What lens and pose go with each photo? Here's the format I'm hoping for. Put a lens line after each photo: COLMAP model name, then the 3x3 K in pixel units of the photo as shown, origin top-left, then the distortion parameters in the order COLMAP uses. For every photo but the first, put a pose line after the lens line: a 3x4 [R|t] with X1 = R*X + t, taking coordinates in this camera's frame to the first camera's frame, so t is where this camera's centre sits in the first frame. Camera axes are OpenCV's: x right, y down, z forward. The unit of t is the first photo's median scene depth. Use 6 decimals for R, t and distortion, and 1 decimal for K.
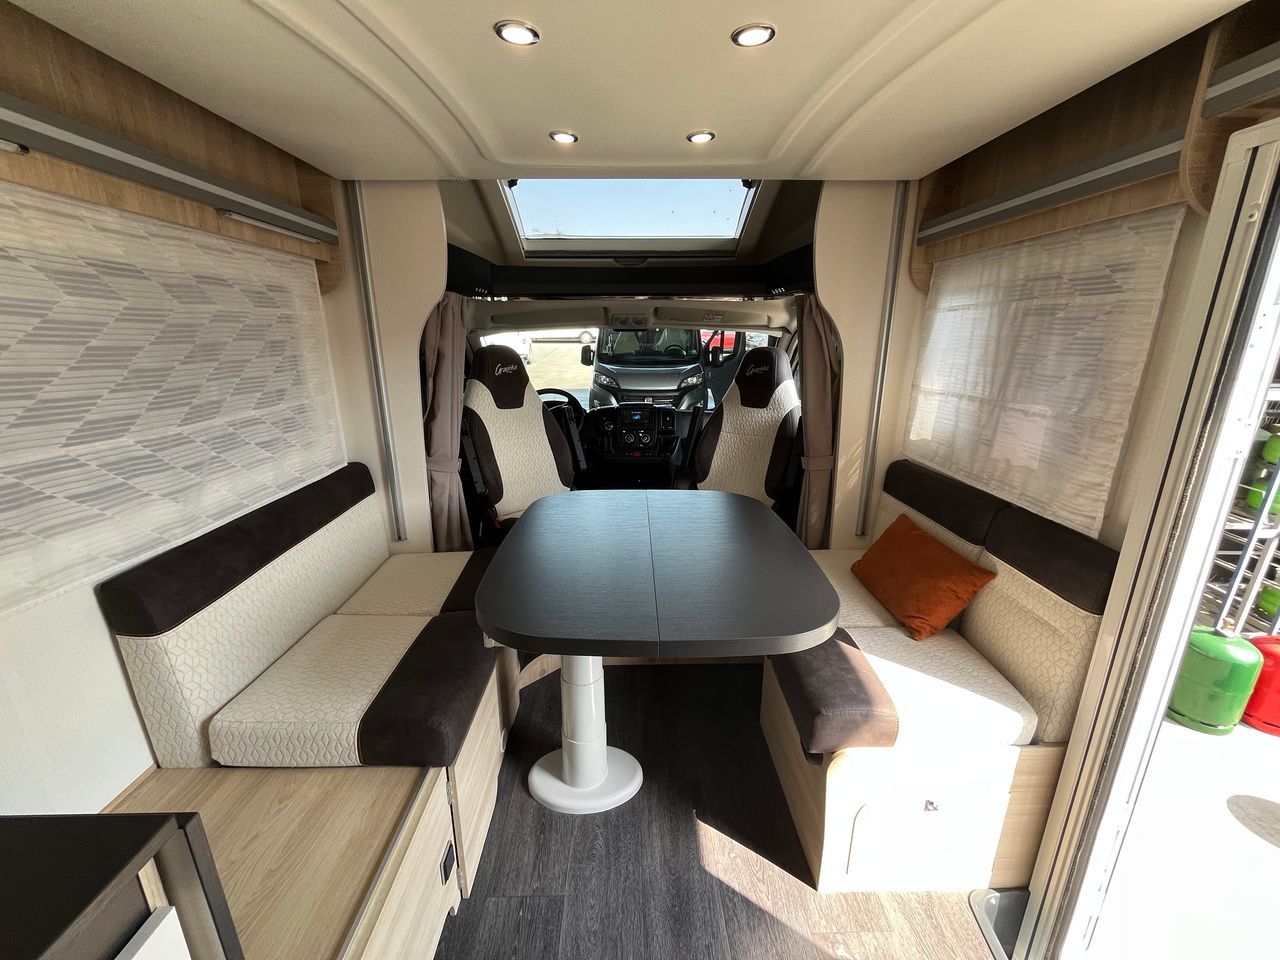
lens RADIAL K [[513.3, 0, 636.9], [0, 513.3, 480.4], [0, 0, 1]] dist [-0.010237, 0.000025]
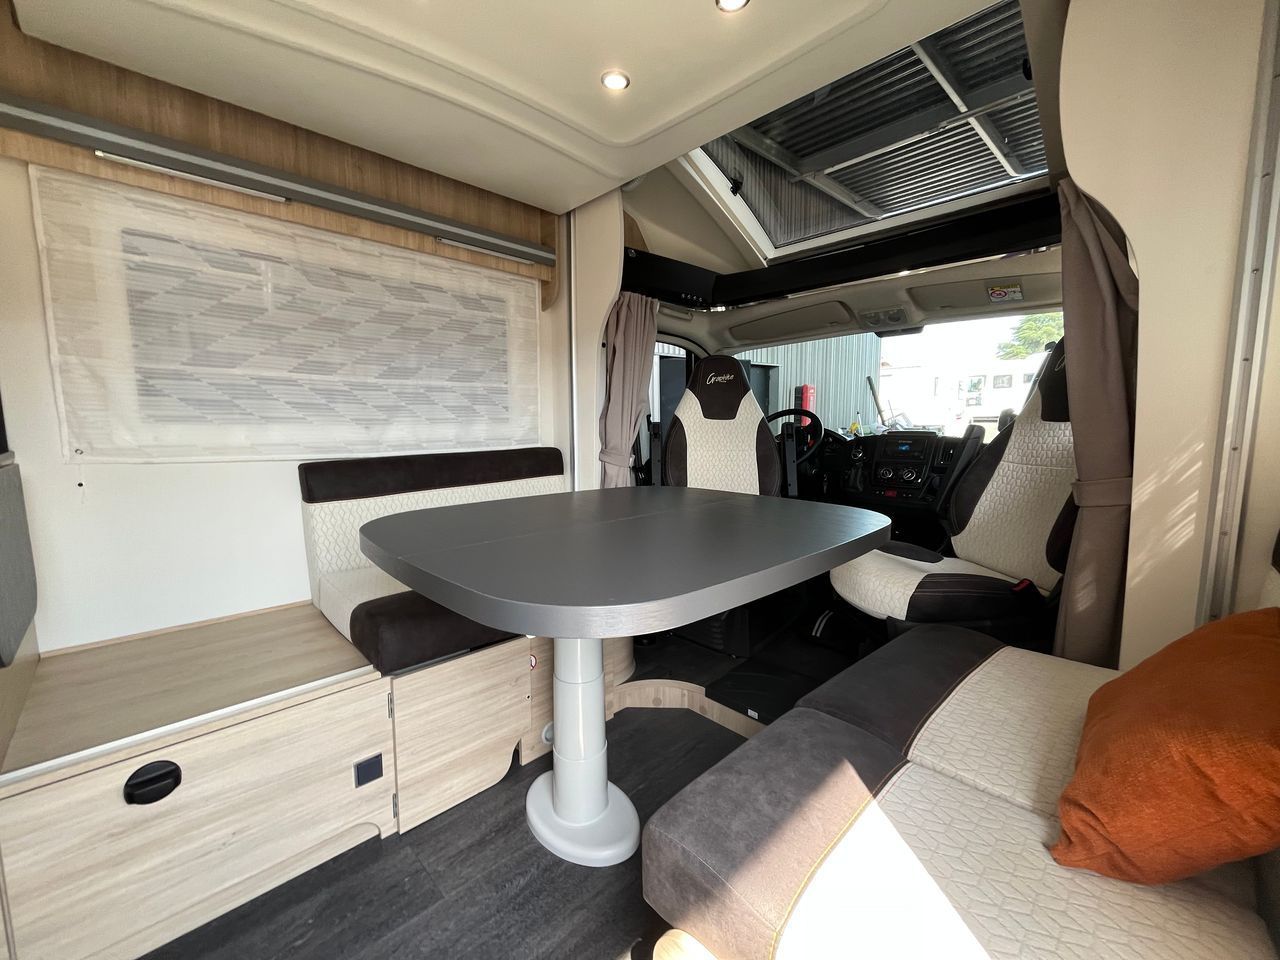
lens RADIAL K [[513.3, 0, 636.1], [0, 513.3, 479.5], [0, 0, 1]] dist [-0.010237, 0.000025]
pose [[0.688450, 0.079762, -0.720885, 0.641661], [-0.194876, 0.977727, -0.077928, 0.135371], [0.698613, 0.194132, 0.688660, 0.505692]]
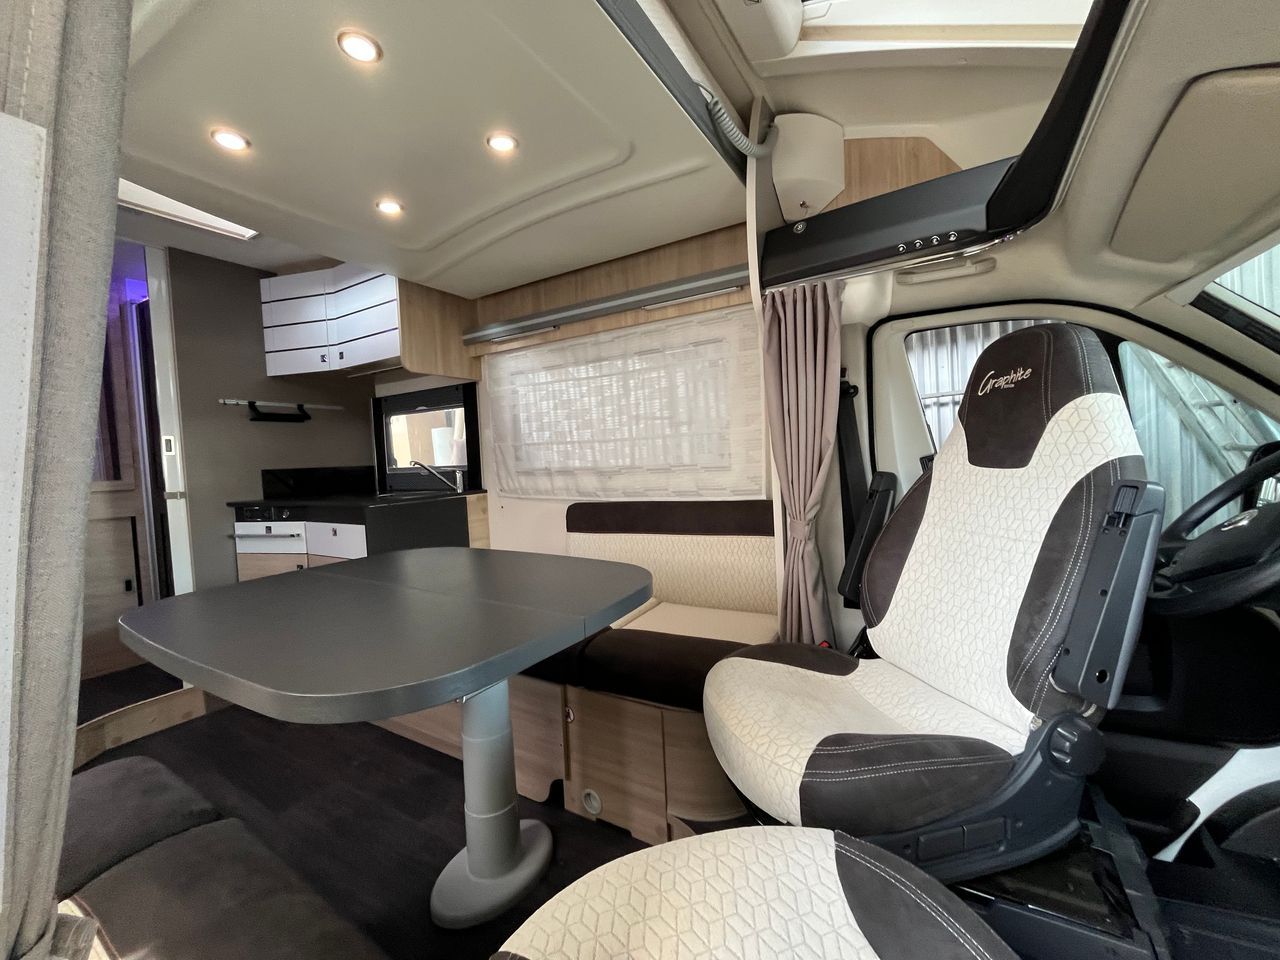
lens RADIAL K [[513.3, 0, 639.3], [0, 513.3, 482.7], [0, 0, 1]] dist [-0.010237, 0.000025]
pose [[-0.535621, 0.042675, -0.843380, 0.552432], [-0.196957, 0.964865, 0.173907, -0.263444], [0.821169, 0.259258, -0.508396, 1.860636]]
